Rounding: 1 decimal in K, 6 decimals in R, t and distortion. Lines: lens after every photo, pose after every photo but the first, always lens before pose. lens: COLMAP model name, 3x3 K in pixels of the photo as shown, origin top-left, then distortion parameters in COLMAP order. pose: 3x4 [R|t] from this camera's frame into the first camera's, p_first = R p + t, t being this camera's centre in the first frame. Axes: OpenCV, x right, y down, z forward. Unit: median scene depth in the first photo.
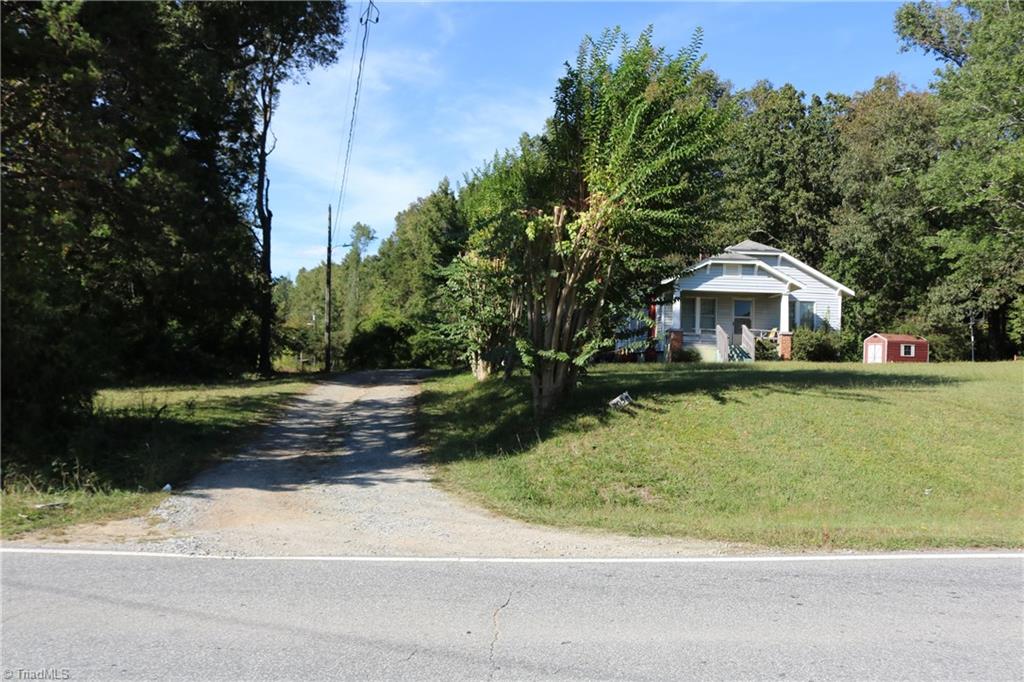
lens RADIAL K [[880.9, 0, 510.7], [0, 880.9, 362.1], [0, 0, 1]] dist [-0.168801, 0.141349]
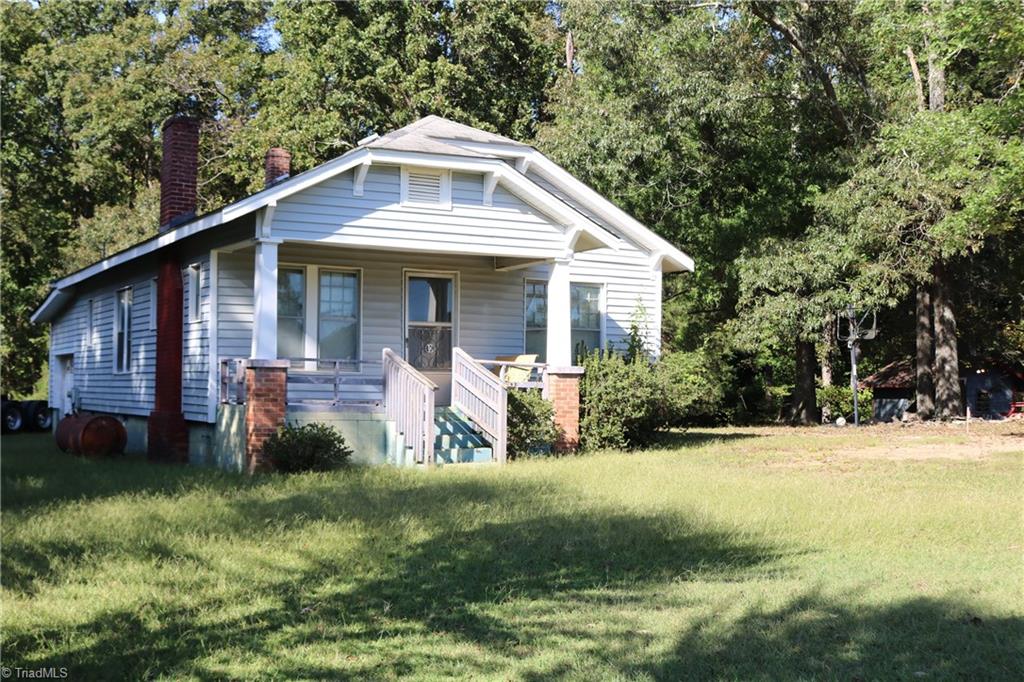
lens RADIAL K [[1314.3, 0, 512.5], [0, 1314.3, 341.3], [0, 0, 1]] dist [0.132334, 0.000000]
pose [[0.891102, 0.004754, 0.453779, 0.019890], [0.006805, 0.999693, -0.023836, -0.012849], [-0.453752, 0.024328, 0.890796, 0.207994]]
